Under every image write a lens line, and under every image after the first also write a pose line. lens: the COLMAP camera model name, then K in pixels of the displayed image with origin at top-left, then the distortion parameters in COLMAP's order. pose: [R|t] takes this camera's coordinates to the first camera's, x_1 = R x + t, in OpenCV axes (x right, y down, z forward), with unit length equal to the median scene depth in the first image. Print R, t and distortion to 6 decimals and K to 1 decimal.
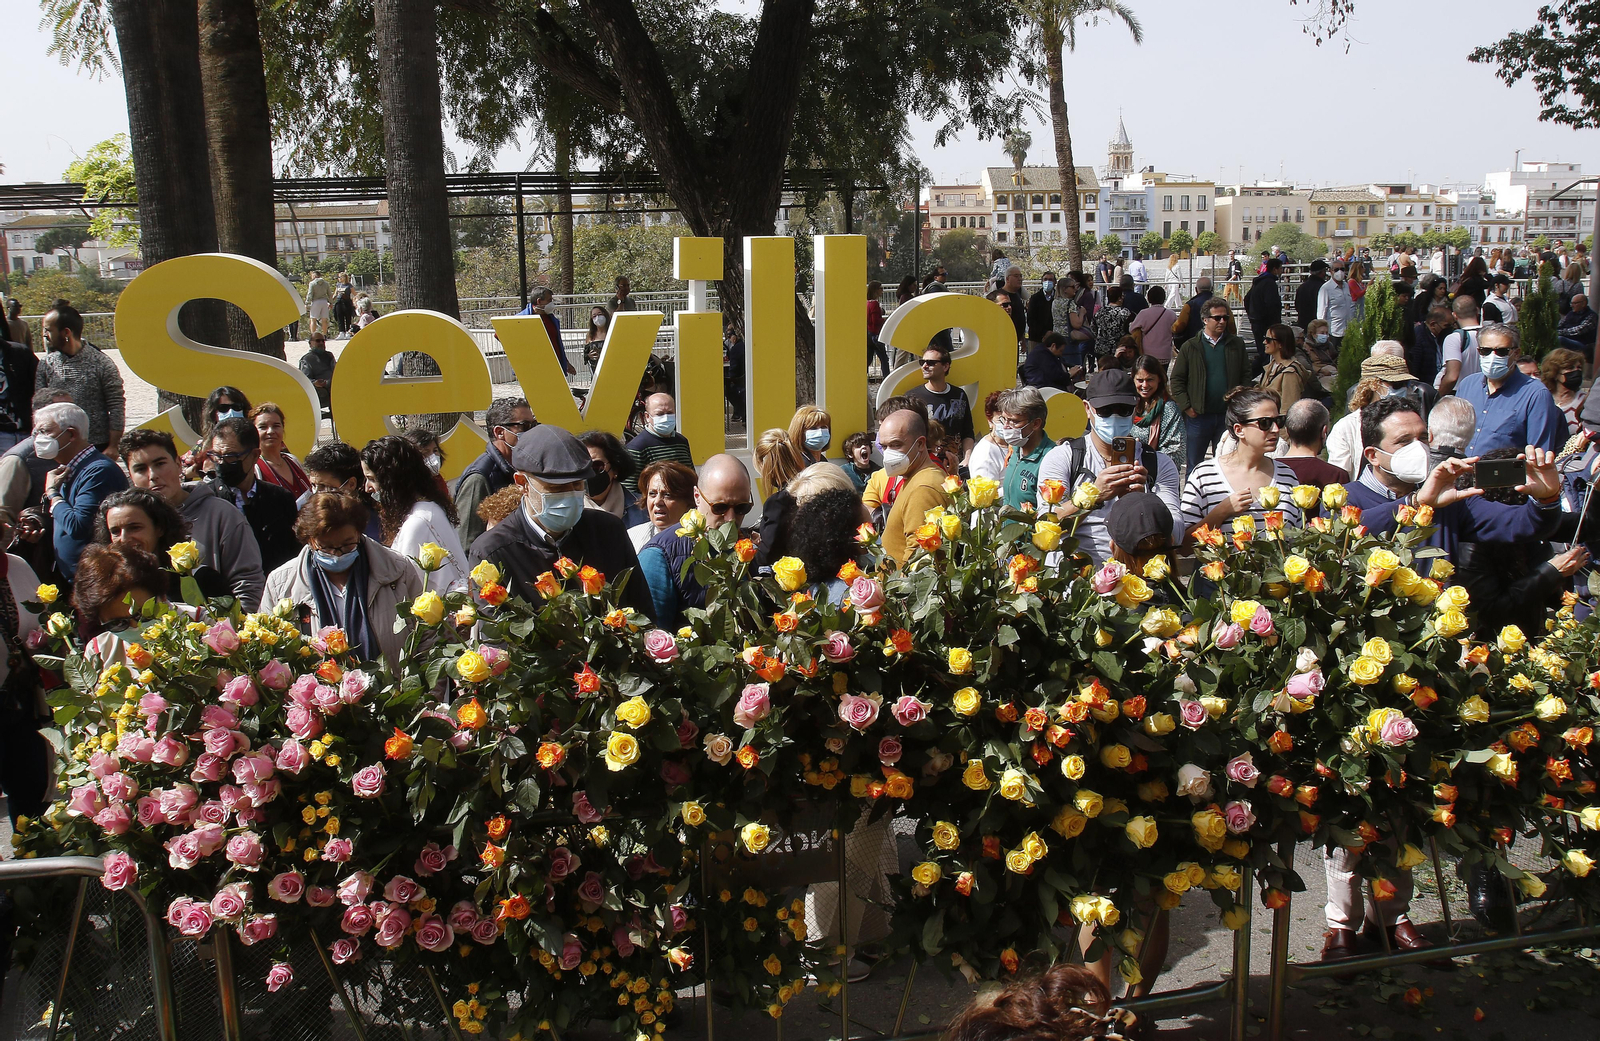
lens RADIAL K [[1271.6, 0, 798.7], [0, 1271.6, 472.7], [0, 0, 1]] dist [-0.109958, 0.094953]
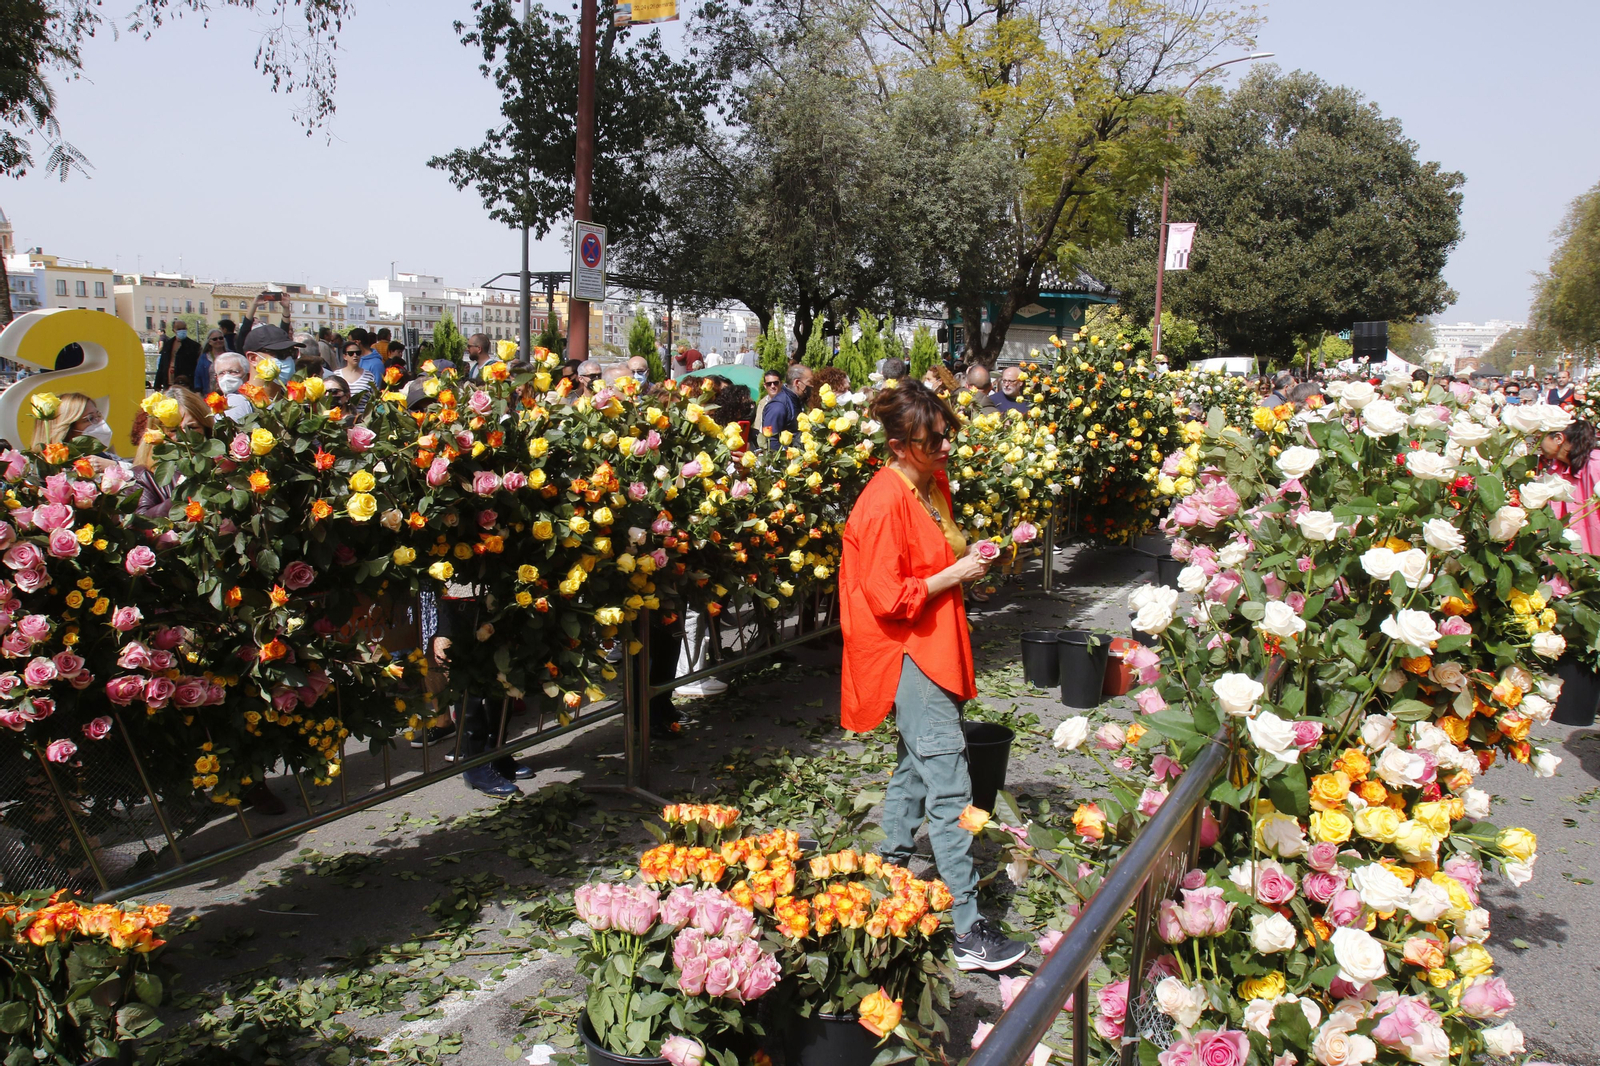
lens RADIAL K [[1190.7, 0, 800.0], [0, 1190.7, 533.0], [0, 0, 1]] dist [-0.088620, 0.047714]
pose [[0.658739, -0.069115, 0.749190, -0.109176], [0.082971, 0.996371, 0.018965, 0.036997], [-0.747782, 0.049669, 0.662083, -0.024660]]
